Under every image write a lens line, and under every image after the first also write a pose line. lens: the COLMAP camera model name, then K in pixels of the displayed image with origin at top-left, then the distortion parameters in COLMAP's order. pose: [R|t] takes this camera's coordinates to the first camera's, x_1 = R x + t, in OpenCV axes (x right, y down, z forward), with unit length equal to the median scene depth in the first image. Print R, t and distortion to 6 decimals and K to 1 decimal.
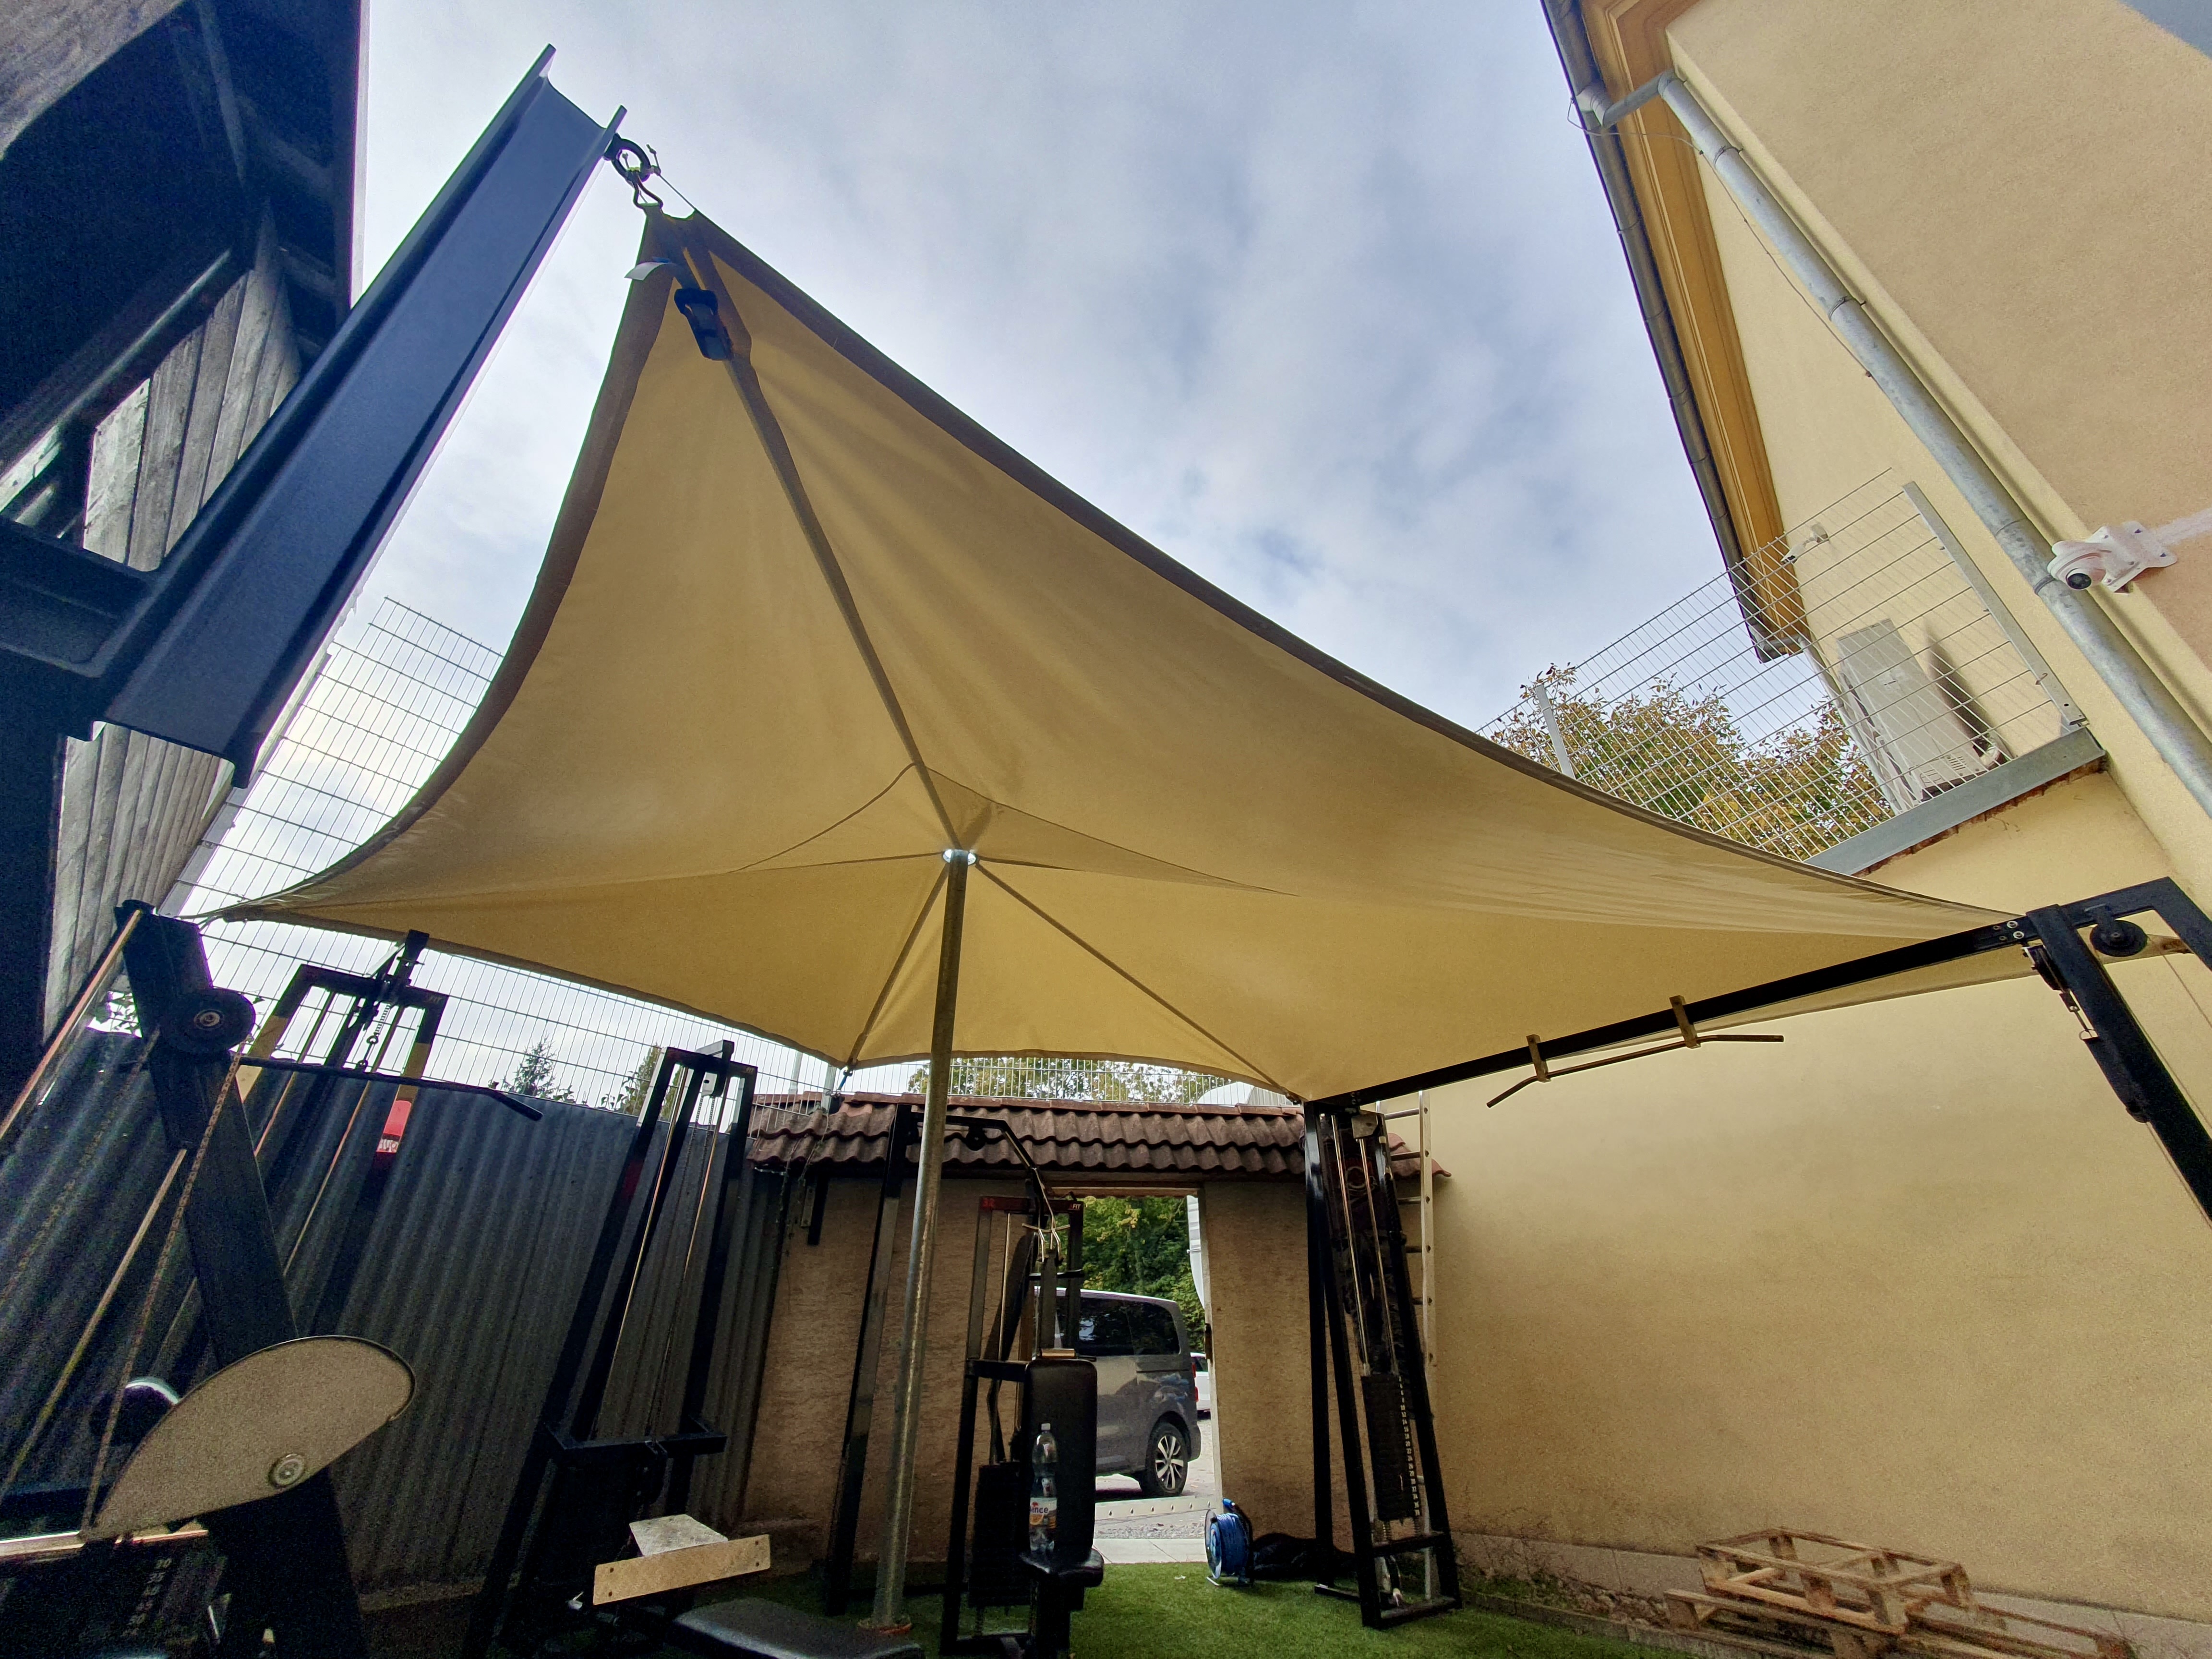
lens RADIAL K [[867.9, 0, 1108.9], [0, 867.9, 854.2], [0, 0, 1]] dist [0.007858, 0.000076]
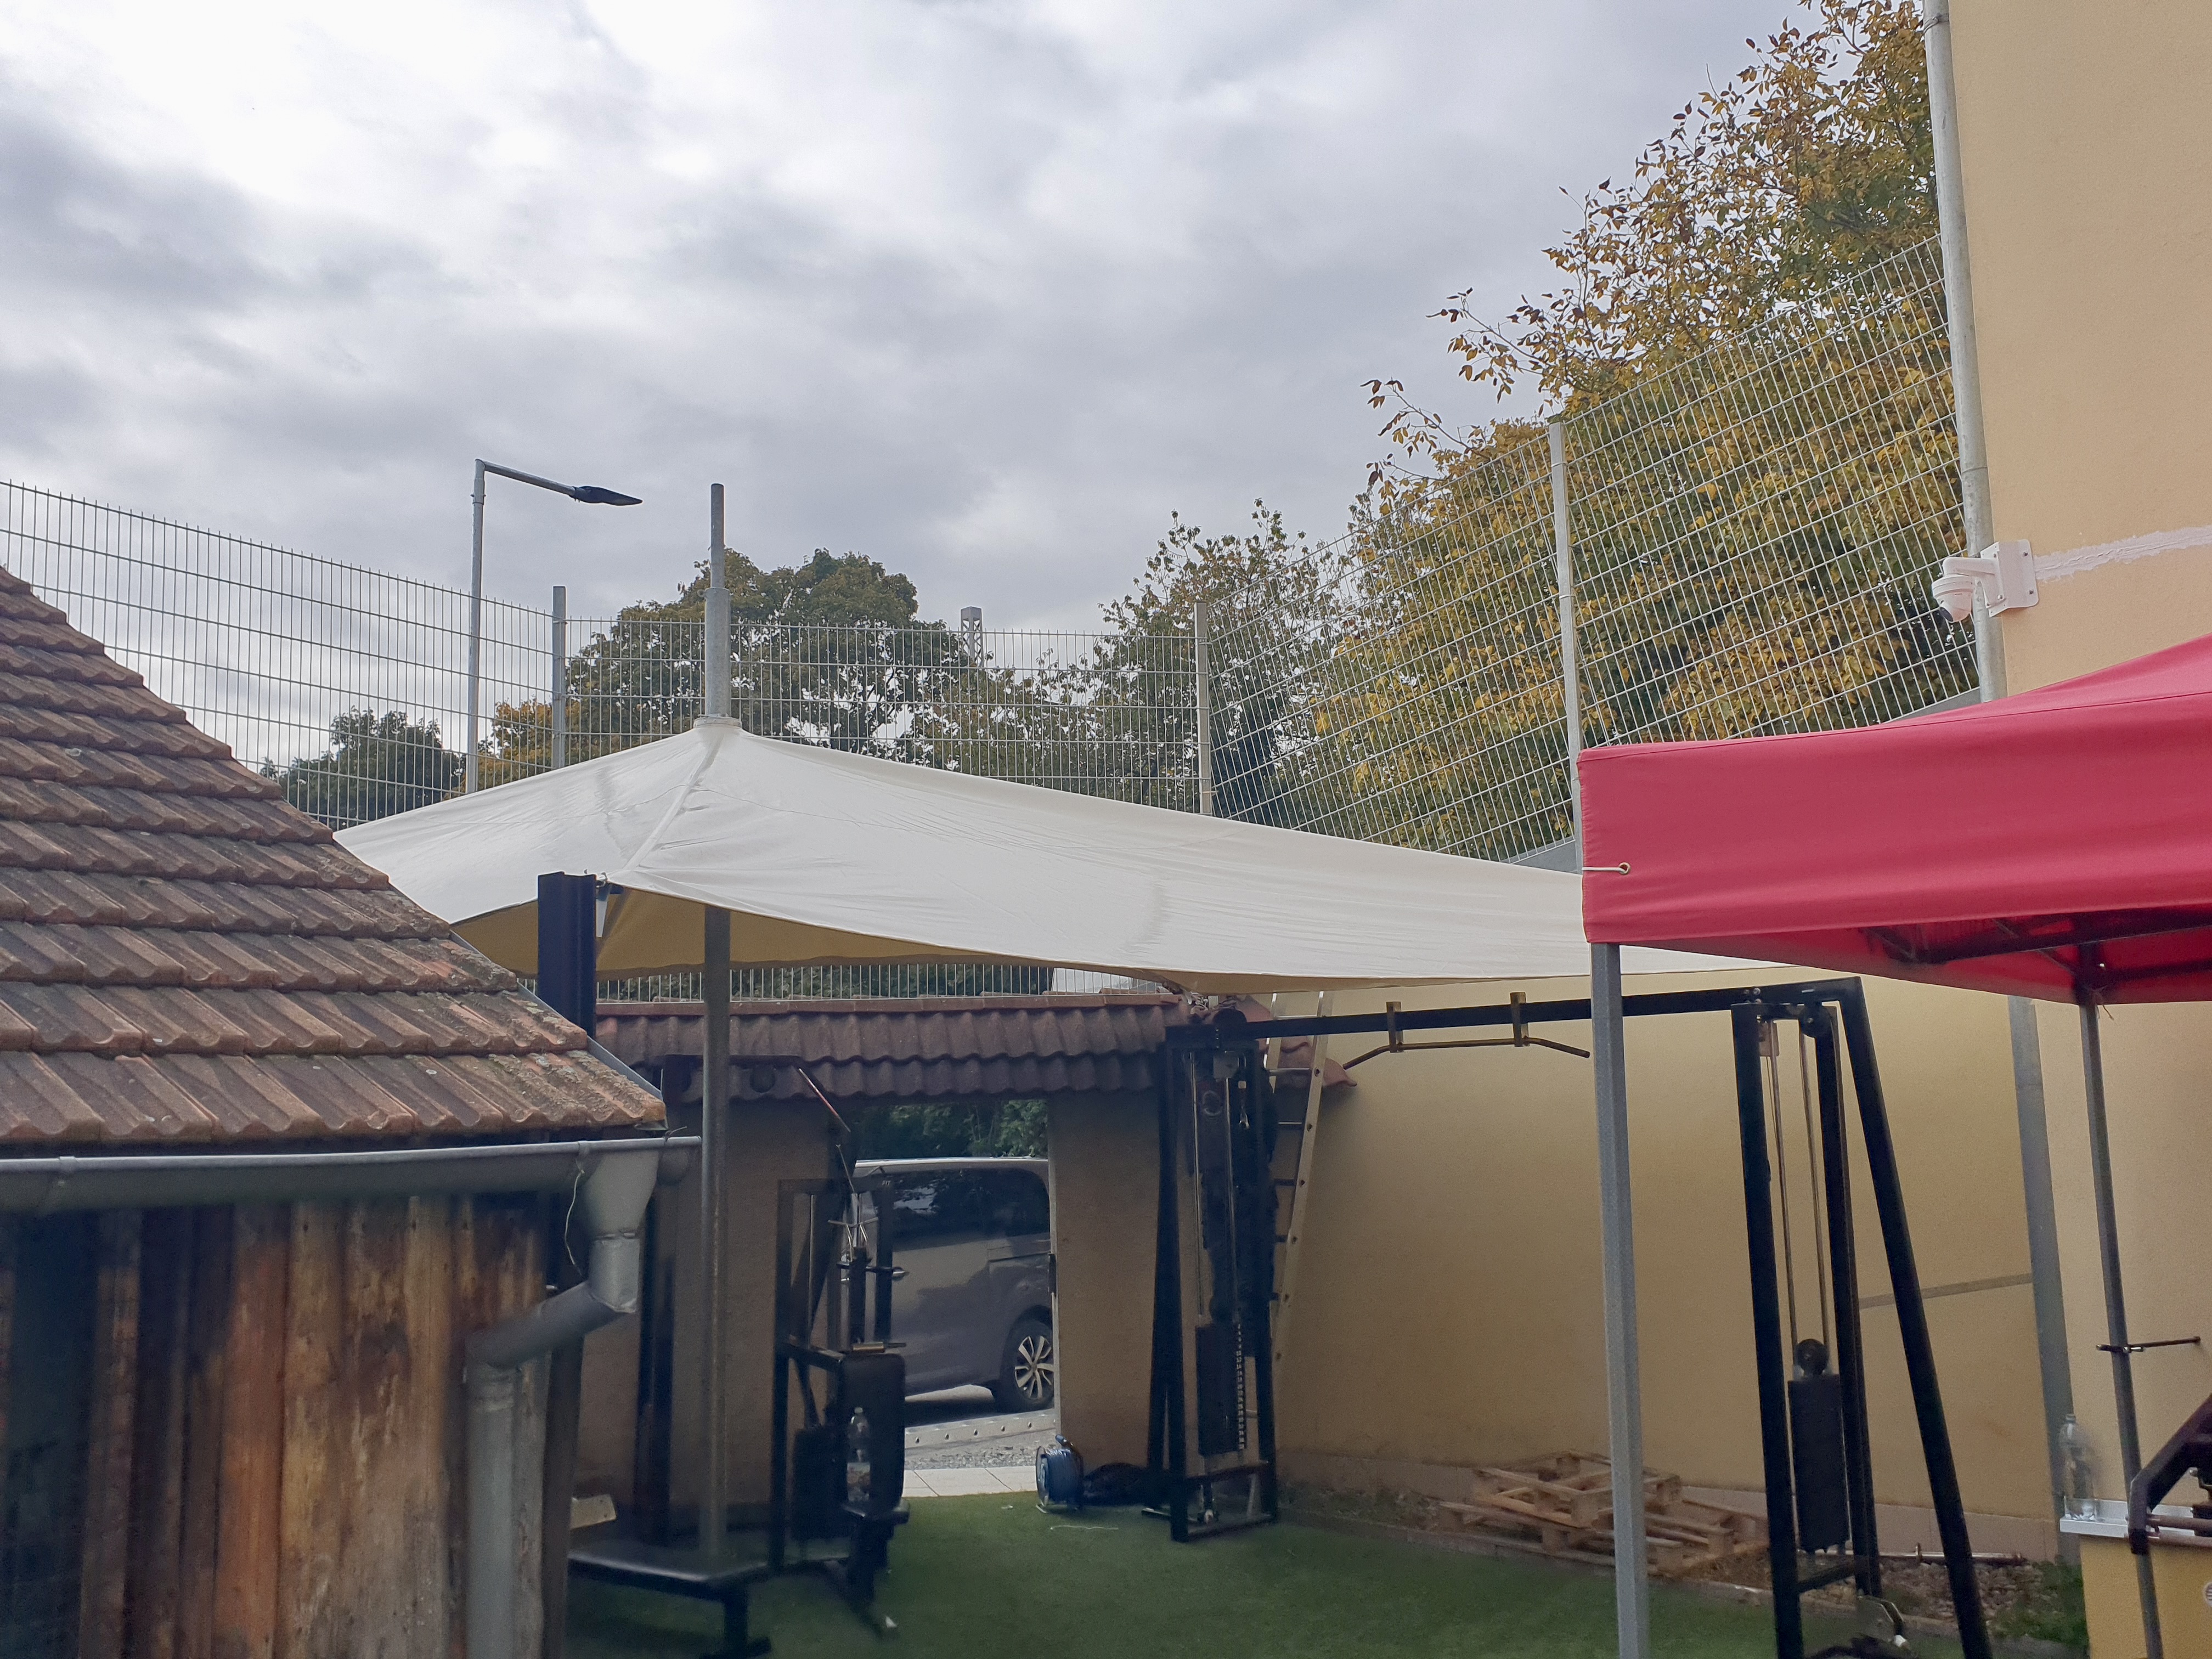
lens RADIAL K [[1974.4, 0, 1106.0], [0, 1974.4, 829.5], [0, 0, 1]] dist [0.249130, -0.848018]
pose [[0.998036, -0.013106, 0.061255, 0.062028], [-0.010439, 0.929395, 0.368938, -0.635449], [-0.061765, -0.368853, 0.927433, -0.729198]]
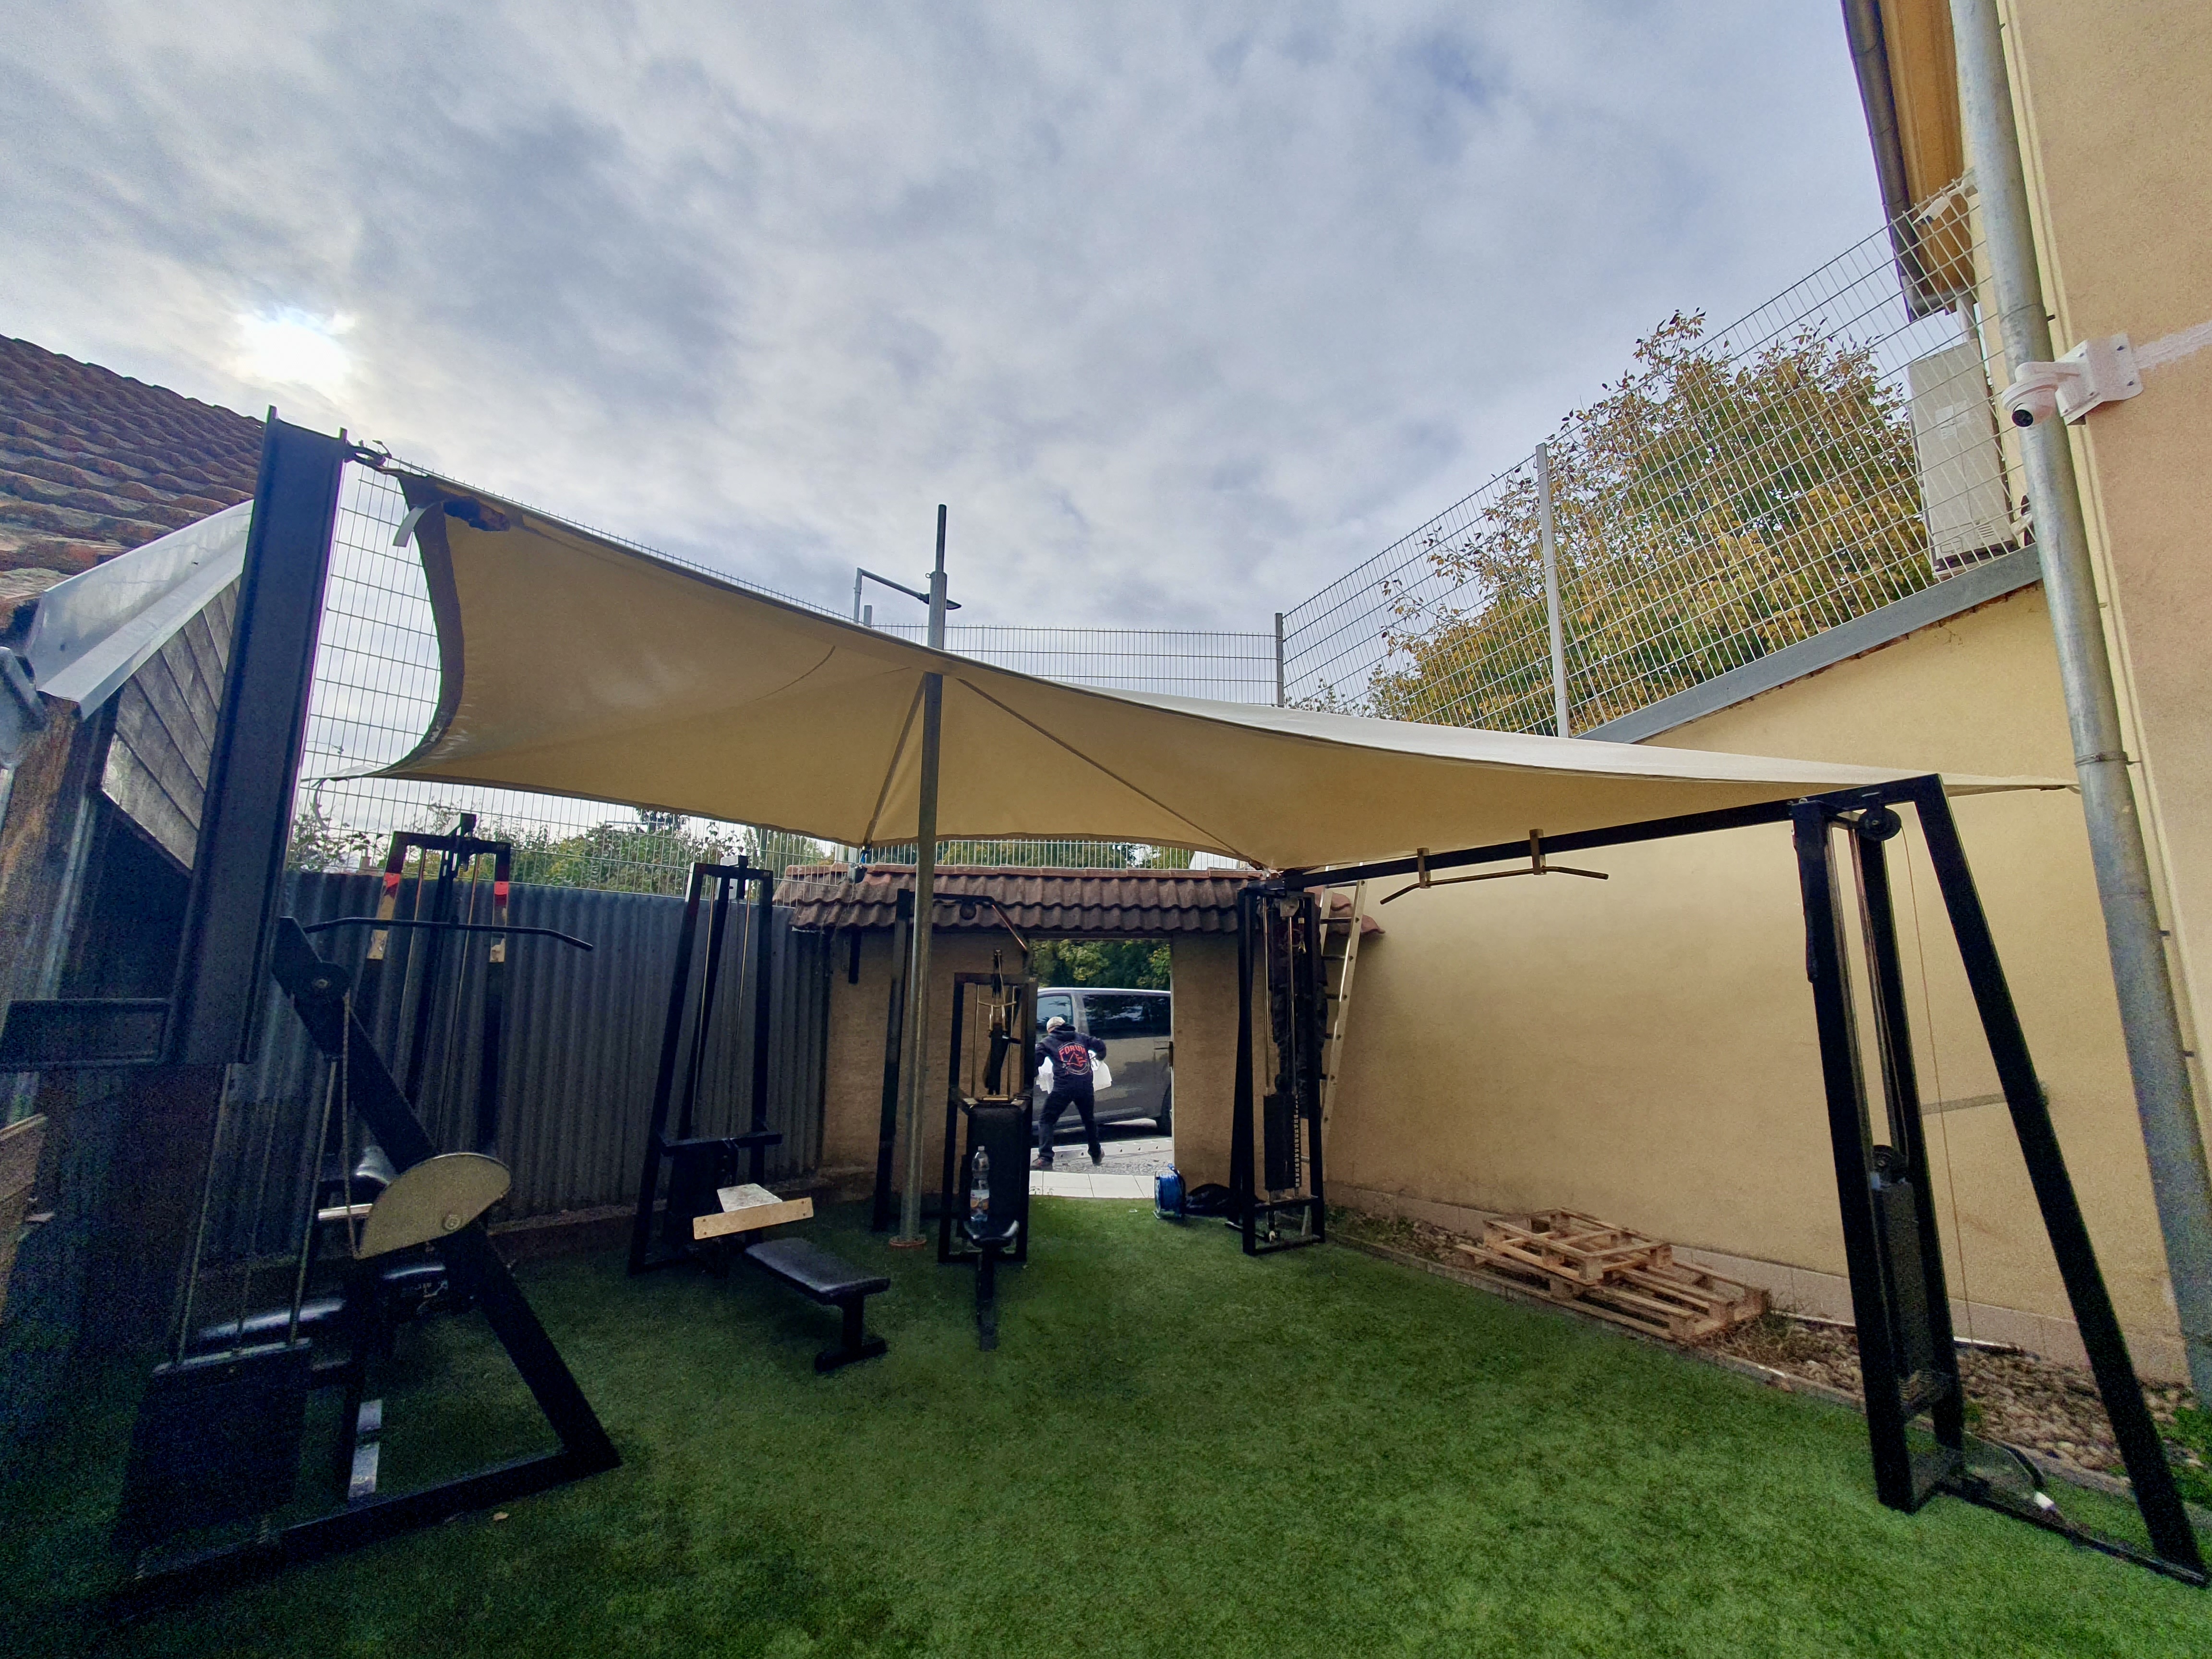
lens RADIAL K [[867.9, 0, 1108.9], [0, 867.9, 854.2], [0, 0, 1]] dist [0.007858, 0.000076]
pose [[0.994897, -0.002623, -0.100865, 0.176012], [0.038275, 0.934756, 0.353223, -0.176895], [0.093357, -0.355281, 0.930086, -0.077461]]
